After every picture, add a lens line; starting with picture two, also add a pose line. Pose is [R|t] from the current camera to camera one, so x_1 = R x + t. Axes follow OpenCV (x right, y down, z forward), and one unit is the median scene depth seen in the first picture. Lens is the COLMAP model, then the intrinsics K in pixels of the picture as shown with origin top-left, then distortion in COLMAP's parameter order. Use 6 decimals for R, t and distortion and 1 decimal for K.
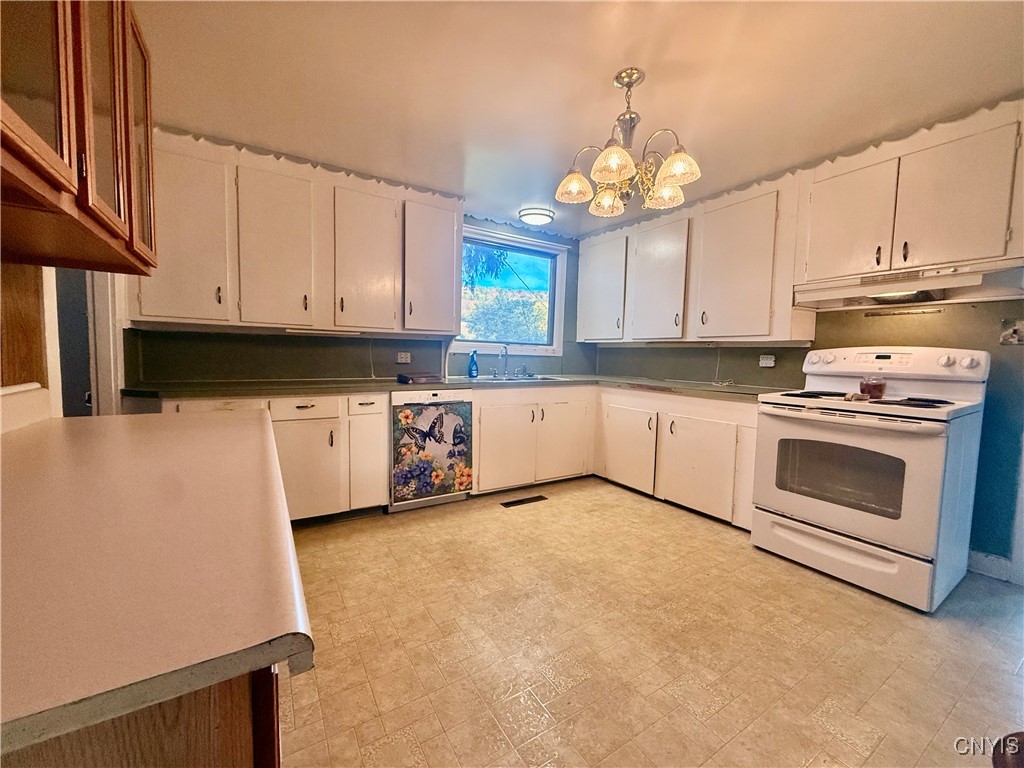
lens RADIAL K [[409.6, 0, 512.0], [0, 409.6, 384.0], [0, 0, 1]] dist [0.000342, -0.000069]
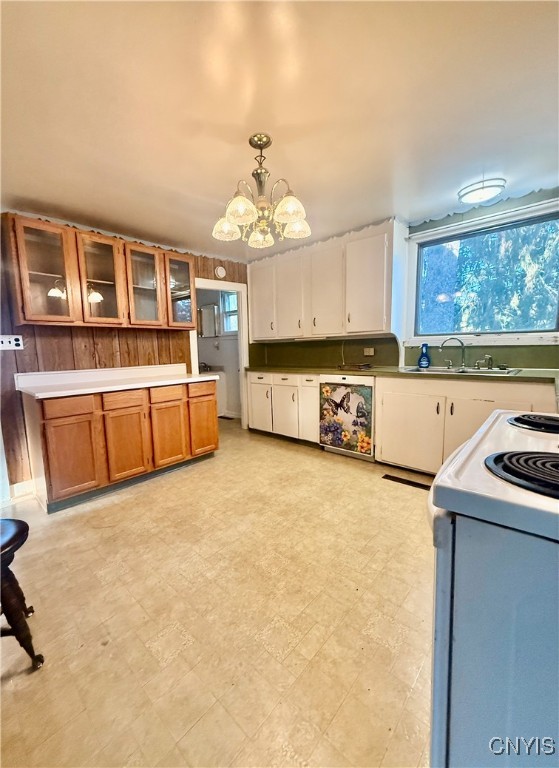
lens RADIAL K [[309.0, 0, 261.3], [0, 309.0, 383.8], [0, 0, 1]] dist [-0.000752, -0.000105]
pose [[0.246414, 0.083357, -0.965573, 0.780114], [-0.036103, 0.996392, 0.076804, -0.027307], [0.968492, 0.015934, 0.248535, 0.455139]]
